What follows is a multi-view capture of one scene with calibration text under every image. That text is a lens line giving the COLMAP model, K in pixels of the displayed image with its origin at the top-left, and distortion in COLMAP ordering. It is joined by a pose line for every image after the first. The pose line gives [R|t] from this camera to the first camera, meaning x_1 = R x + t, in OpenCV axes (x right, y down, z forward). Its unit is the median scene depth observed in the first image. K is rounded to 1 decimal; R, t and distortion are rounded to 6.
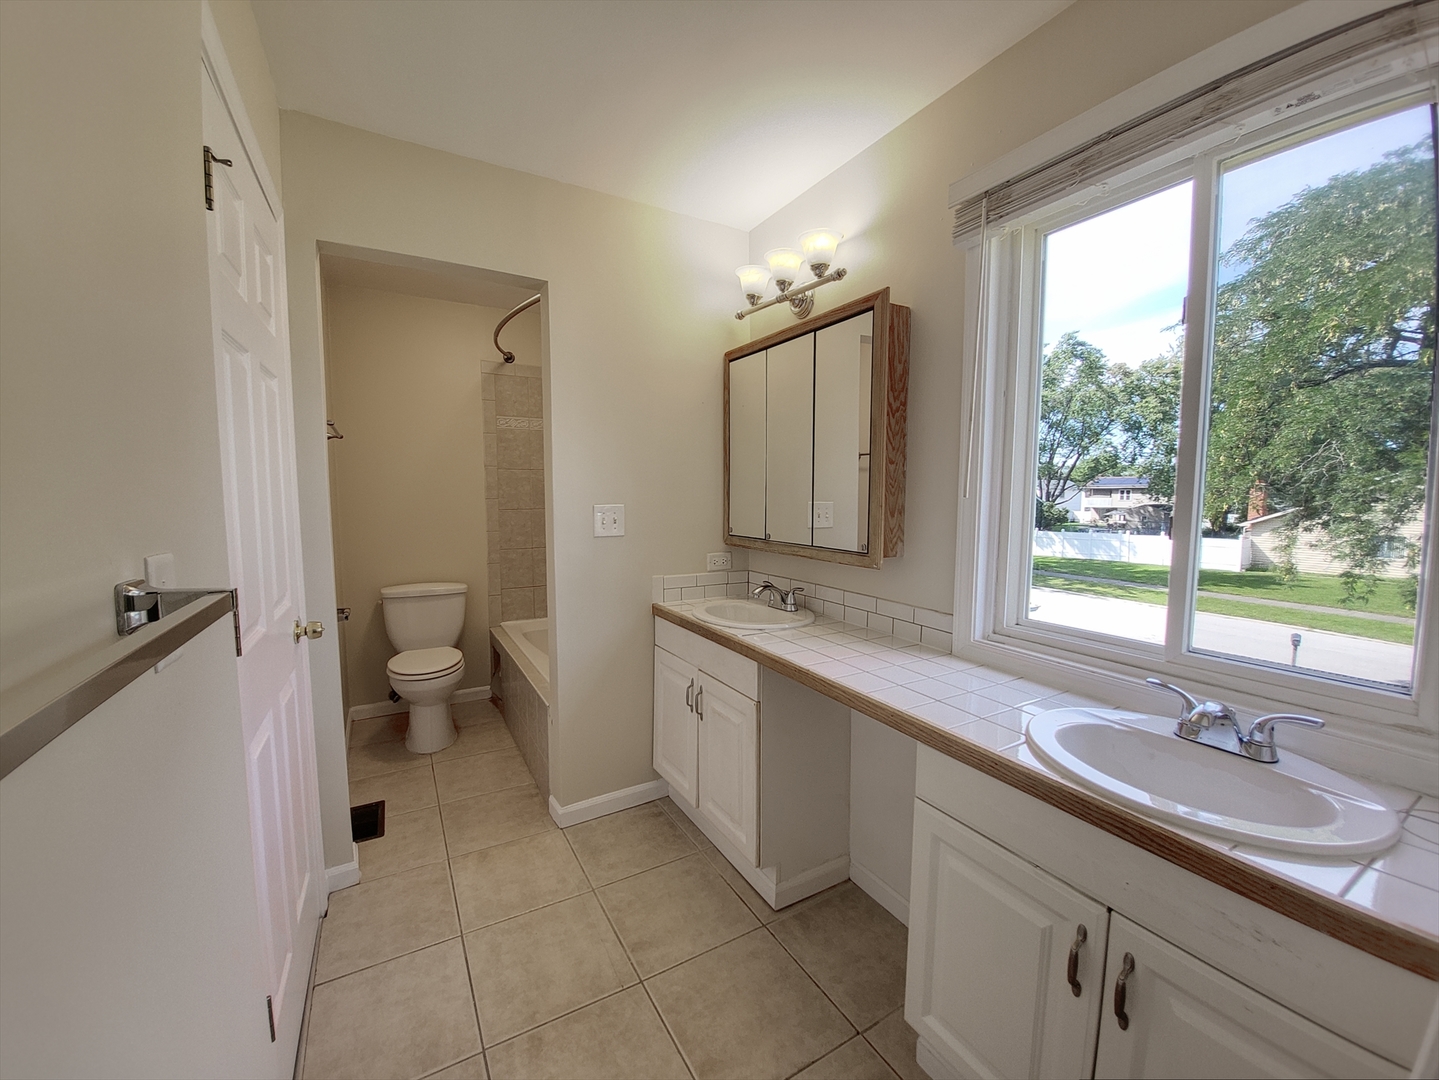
lens RADIAL K [[589.1, 0, 720.6], [0, 589.1, 542.8], [0, 0, 1]] dist [0.001465, -0.000049]
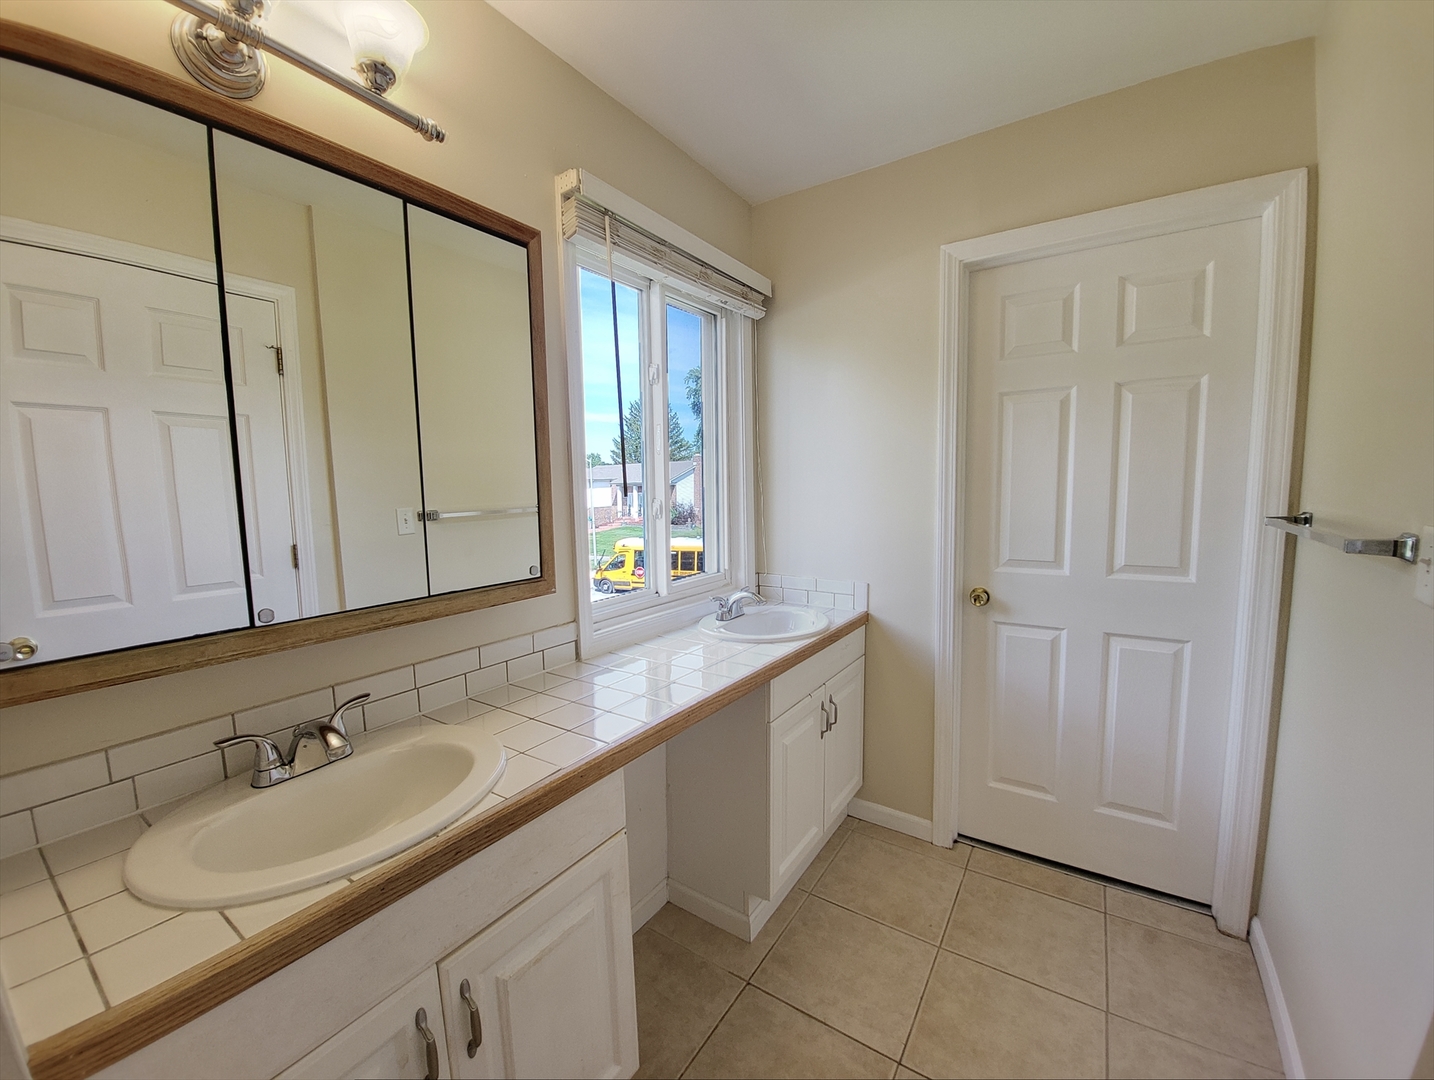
lens RADIAL K [[587.1, 0, 718.1], [0, 587.1, 536.4], [0, 0, 1]] dist [0.001465, -0.000049]
pose [[-0.451142, -0.078828, 0.888964, -0.527088], [0.092633, 0.986575, 0.134495, -0.115217], [-0.887632, 0.143024, -0.437783, 1.149556]]
